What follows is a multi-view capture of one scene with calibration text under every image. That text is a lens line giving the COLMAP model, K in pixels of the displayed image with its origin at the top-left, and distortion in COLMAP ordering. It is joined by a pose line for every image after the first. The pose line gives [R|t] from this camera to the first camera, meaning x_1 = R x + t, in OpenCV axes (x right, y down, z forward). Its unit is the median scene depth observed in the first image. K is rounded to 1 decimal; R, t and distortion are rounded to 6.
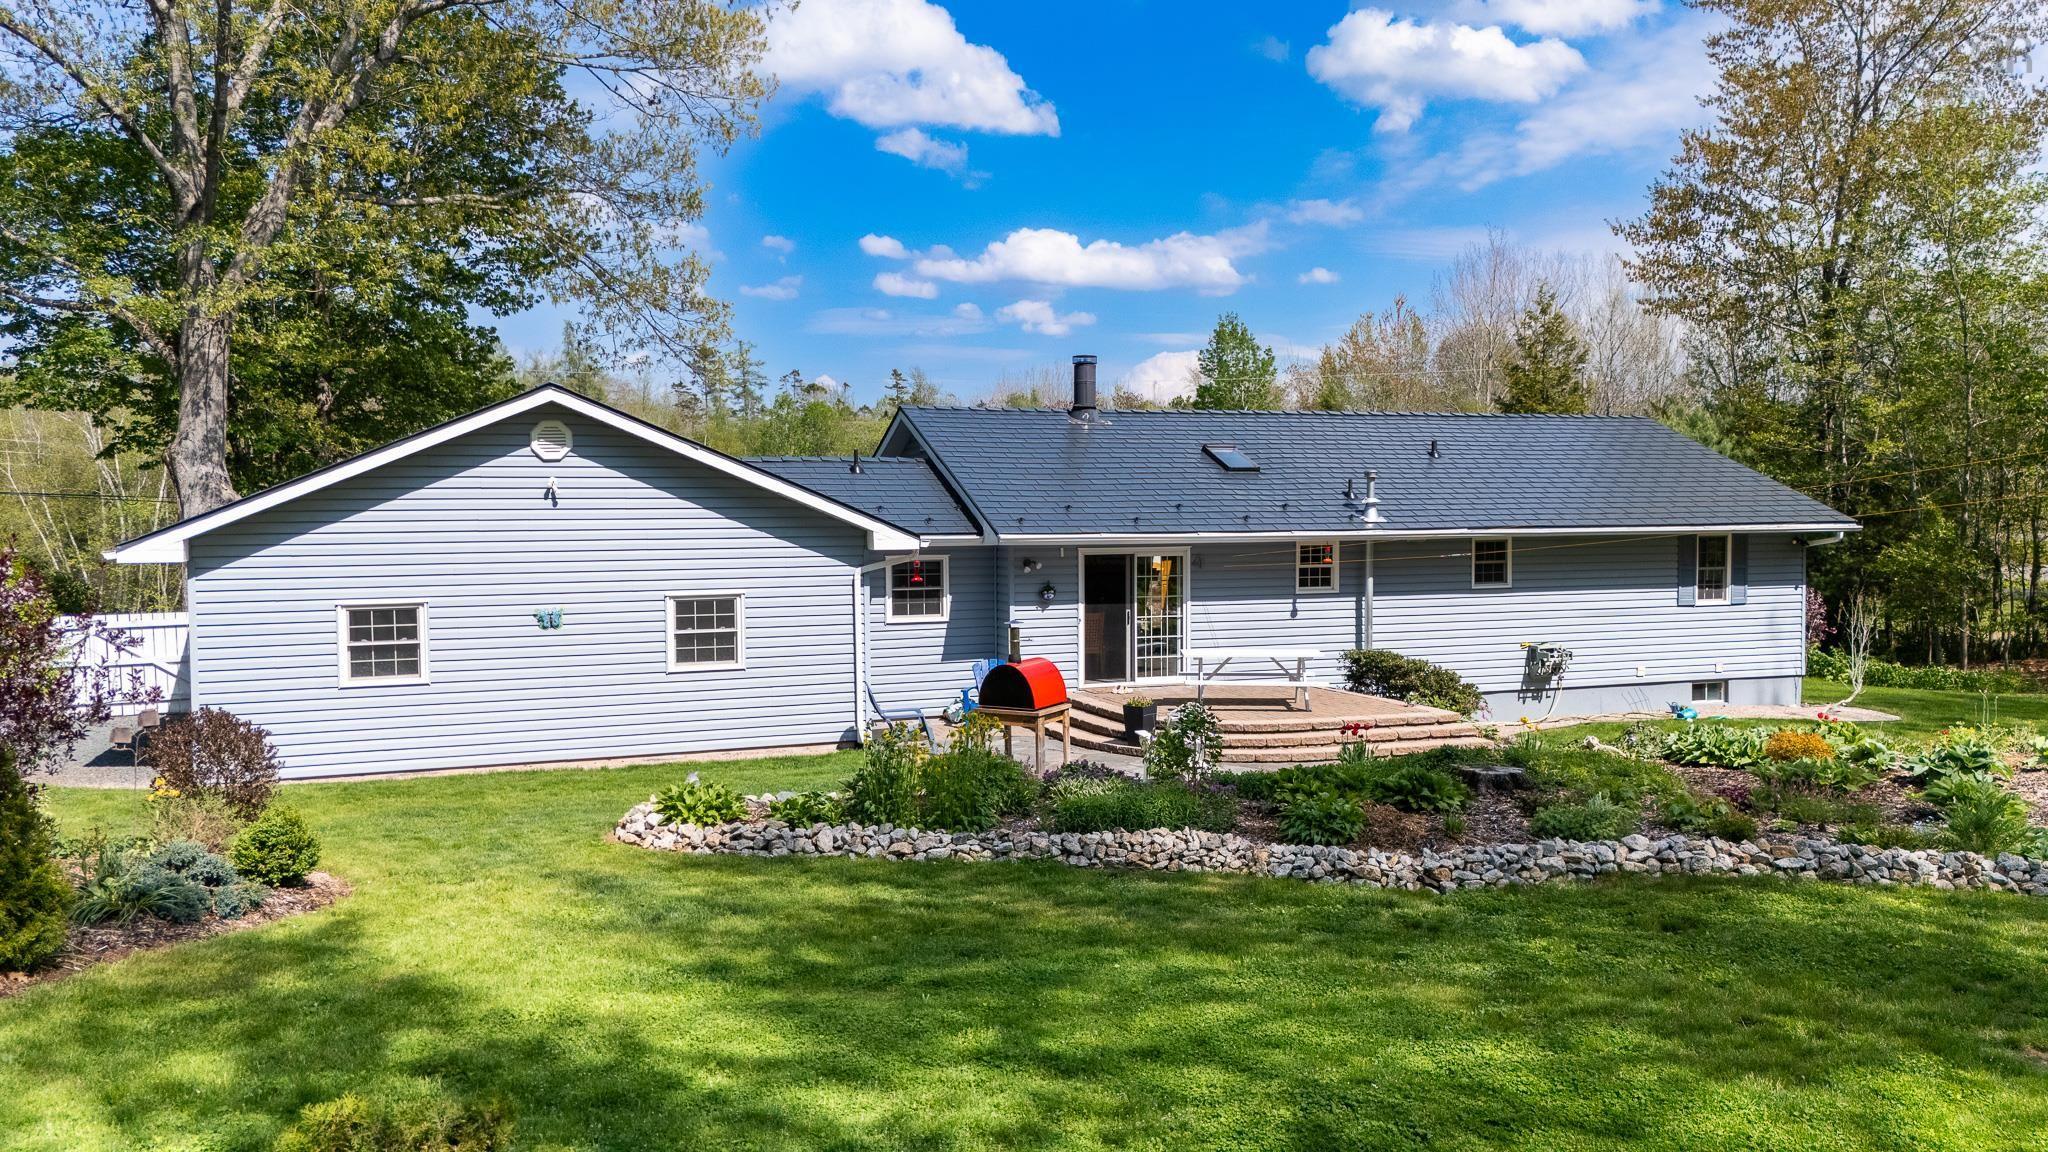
lens RADIAL K [[1517.6, 0, 1024.0], [0, 1517.6, 576.0], [0, 0, 1]] dist [0.093642, -0.092357]
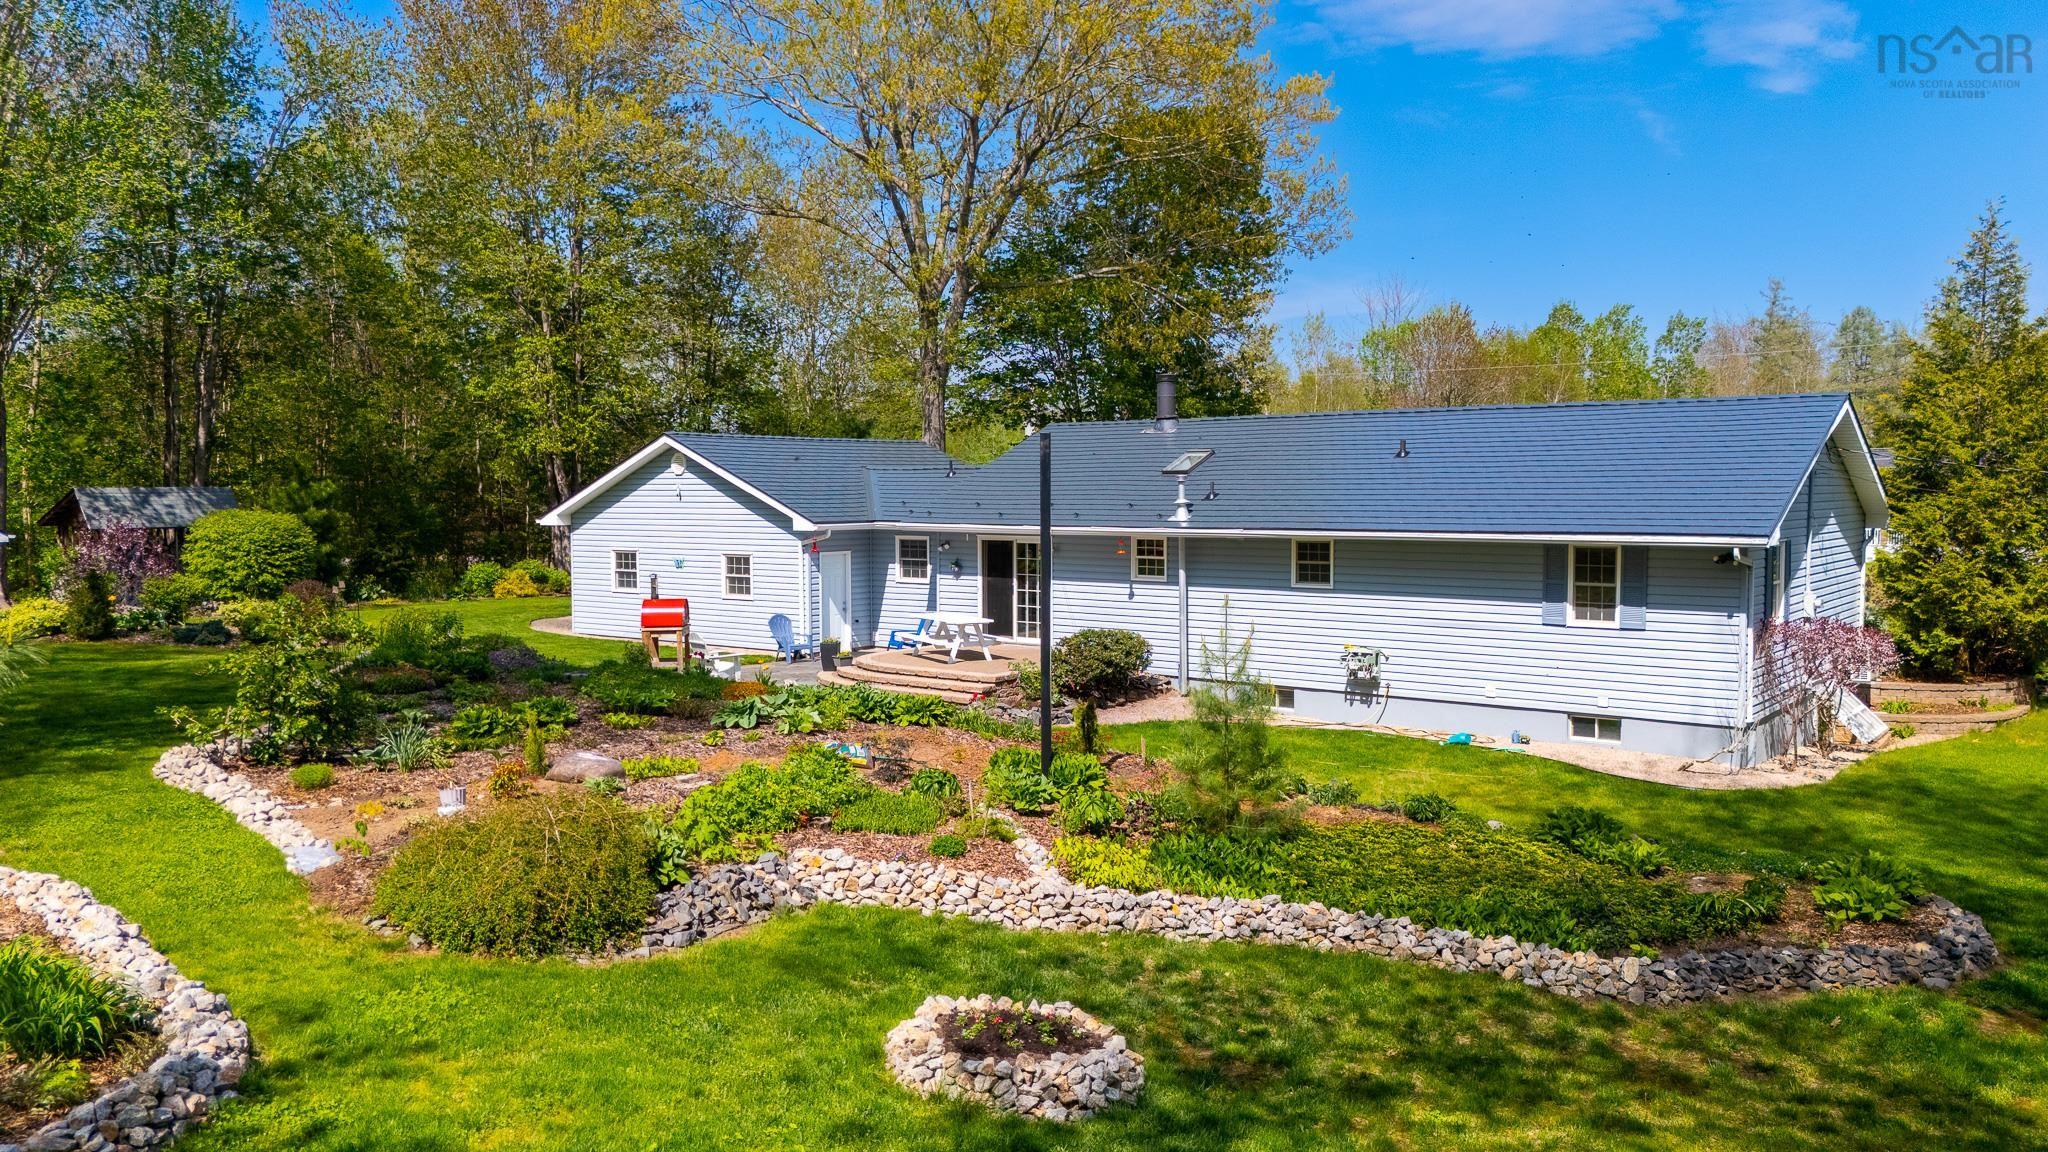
lens RADIAL K [[1517.6, 0, 1024.0], [0, 1517.6, 576.0], [0, 0, 1]] dist [0.093642, -0.092357]
pose [[0.523052, 0.055747, -0.850476, 1.195799], [-0.038571, 0.998385, 0.041721, -0.039304], [0.851428, 0.010982, 0.524357, 0.335246]]
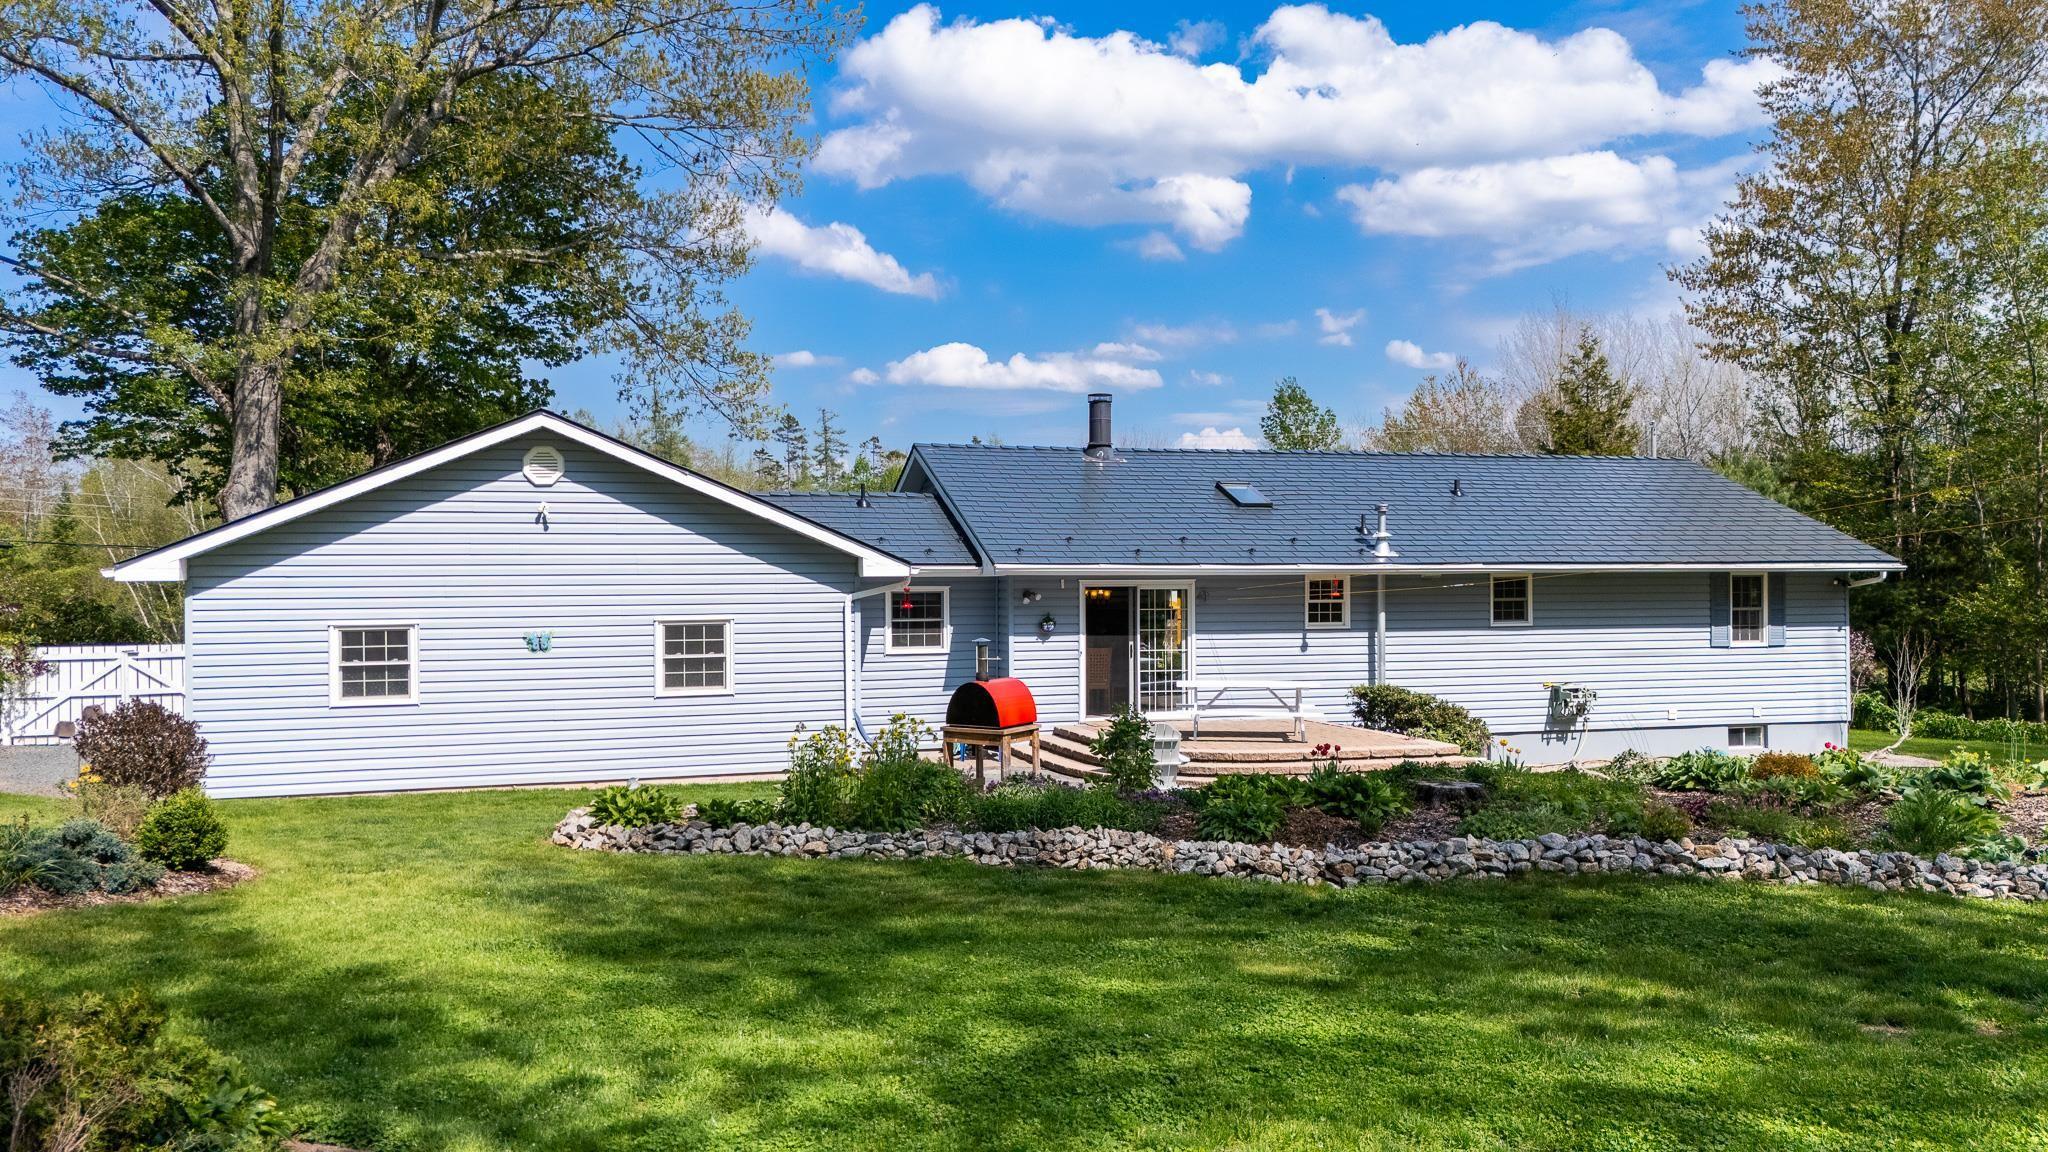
lens RADIAL K [[1514.4, 0, 1024.0], [0, 1514.4, 576.0], [0, 0, 1]] dist [0.099739, -0.108704]
pose [[0.998345, 0.001585, -0.057494, 0.056693], [-0.004209, 0.998954, -0.045533, 0.024432], [0.057361, 0.045699, 0.997307, 0.008187]]
